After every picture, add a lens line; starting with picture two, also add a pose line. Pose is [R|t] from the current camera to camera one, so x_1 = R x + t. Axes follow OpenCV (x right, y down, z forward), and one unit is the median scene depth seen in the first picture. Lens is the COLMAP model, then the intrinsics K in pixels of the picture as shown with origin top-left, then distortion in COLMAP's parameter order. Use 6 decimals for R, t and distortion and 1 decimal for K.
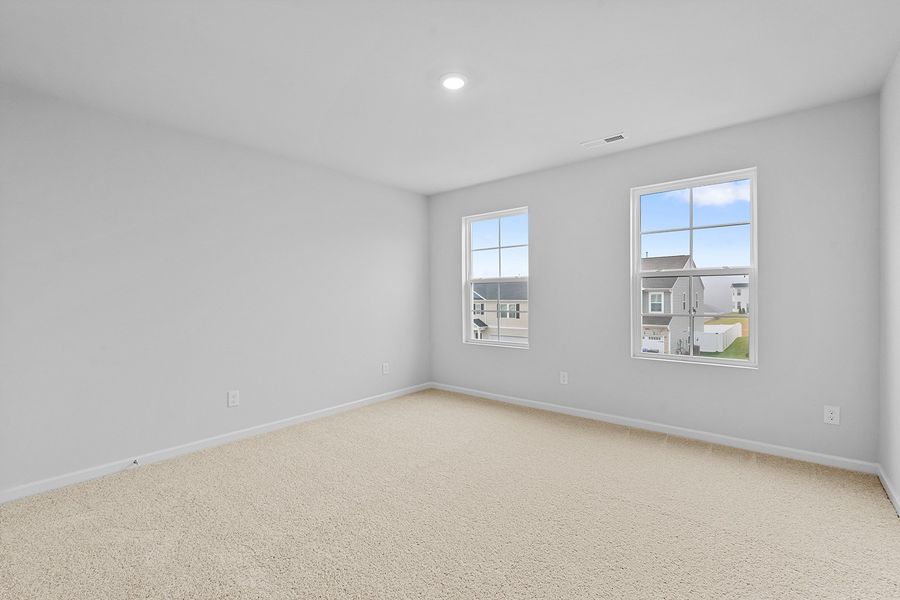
lens RADIAL K [[408.6, 0, 450.0], [0, 408.6, 300.0], [0, 0, 1]] dist [-0.000128, 0.000034]
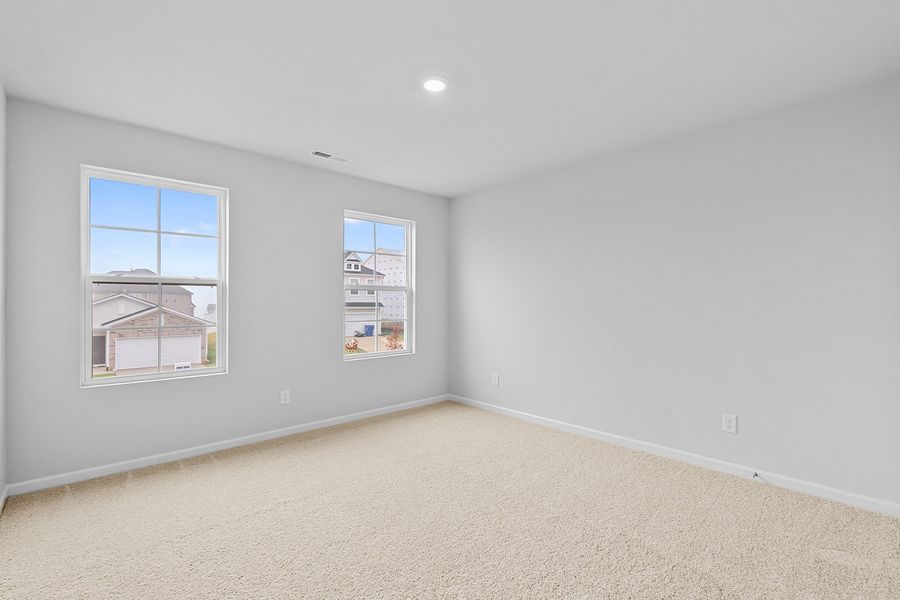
lens RADIAL K [[437.3, 0, 450.0], [0, 437.3, 300.0], [0, 0, 1]] dist [-0.000575, -0.000153]
pose [[0.088986, 0.012132, 0.995959, -0.429685], [0.014199, 0.999809, -0.013448, -0.001529], [-0.995932, 0.015338, 0.088797, 0.362942]]
